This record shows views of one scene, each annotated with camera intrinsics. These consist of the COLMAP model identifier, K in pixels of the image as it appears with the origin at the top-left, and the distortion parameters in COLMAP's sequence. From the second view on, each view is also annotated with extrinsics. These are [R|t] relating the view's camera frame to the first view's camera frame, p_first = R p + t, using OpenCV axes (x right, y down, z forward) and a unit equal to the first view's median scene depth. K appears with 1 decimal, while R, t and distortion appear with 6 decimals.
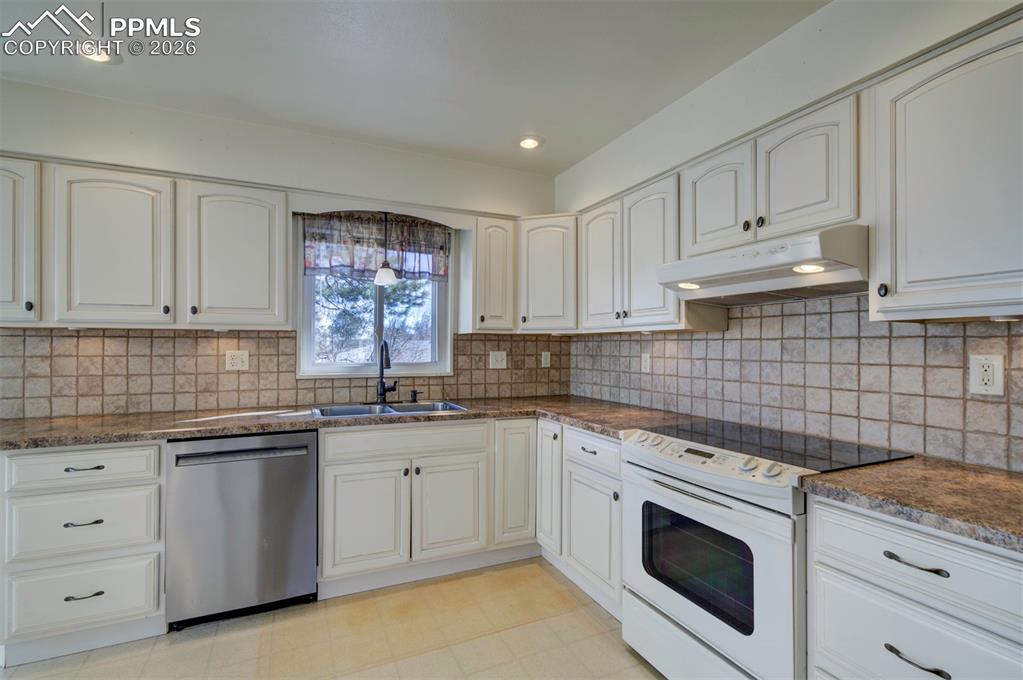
lens RADIAL K [[471.7, 0, 511.5], [0, 471.7, 340.0], [0, 0, 1]] dist [0.000532, 0.000215]
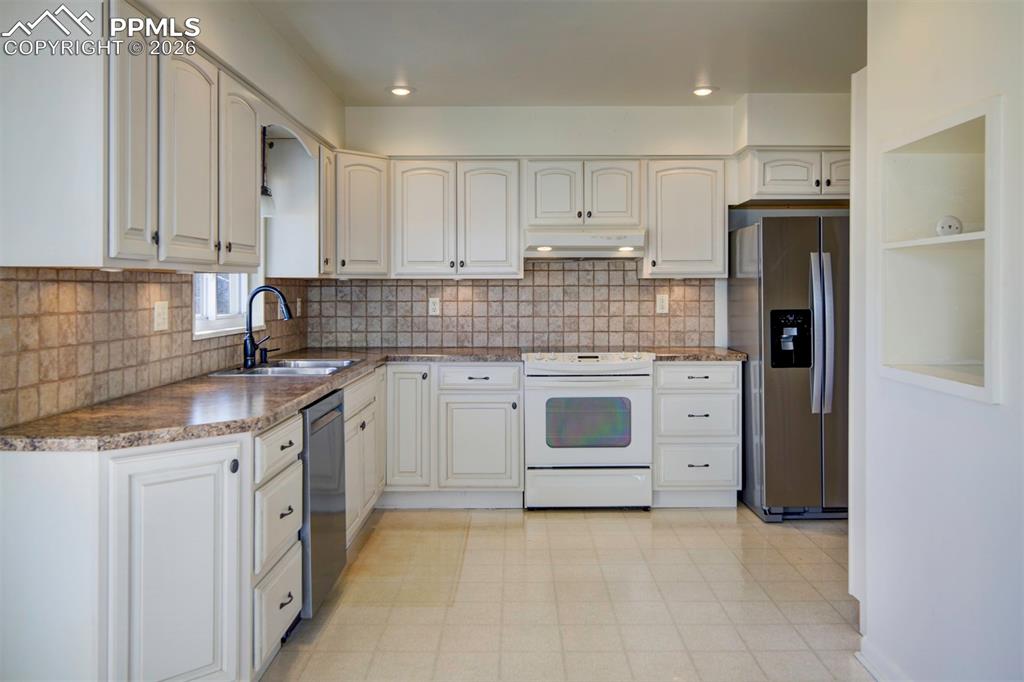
lens RADIAL K [[842.5, 0, 512.0], [0, 842.5, 283.4], [0, 0, 1]] dist [-0.004697, 0.003996]
pose [[0.406224, 0.002555, 0.913770, -1.734446], [-0.008802, 0.999961, 0.001117, -0.010823], [-0.913731, -0.008497, 0.406230, 0.049474]]
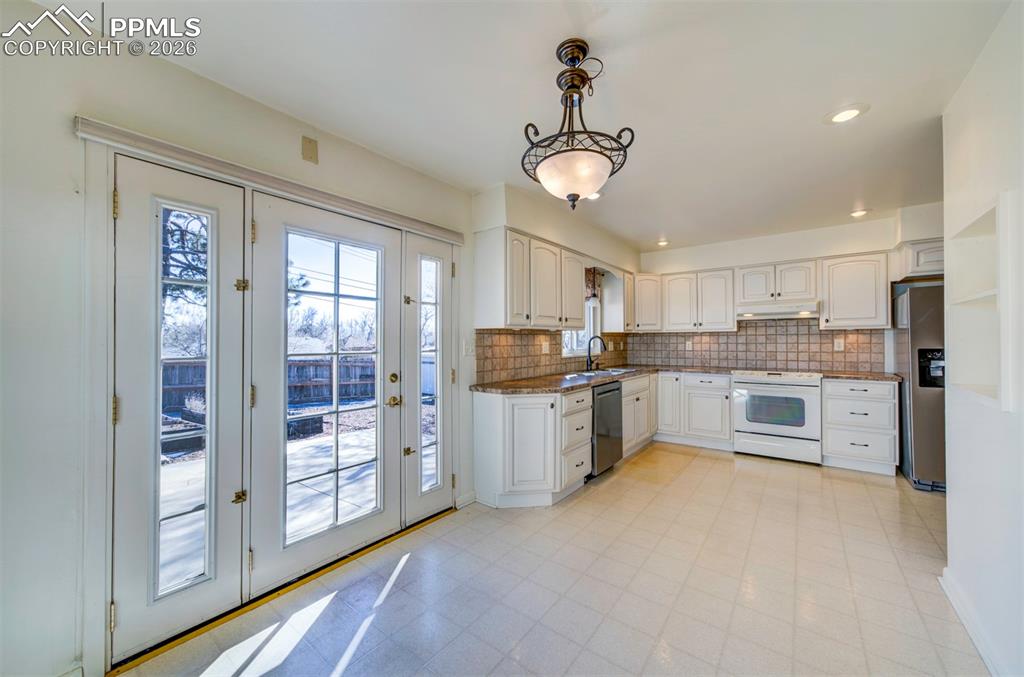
lens RADIAL K [[390.1, 0, 512.0], [0, 390.1, 338.5], [0, 0, 1]] dist [0.022359, 0.000181]
pose [[0.870427, -0.005617, 0.492266, -1.631667], [0.002640, 0.999974, 0.006743, -0.000882], [-0.492291, -0.004569, 0.870419, -0.235829]]
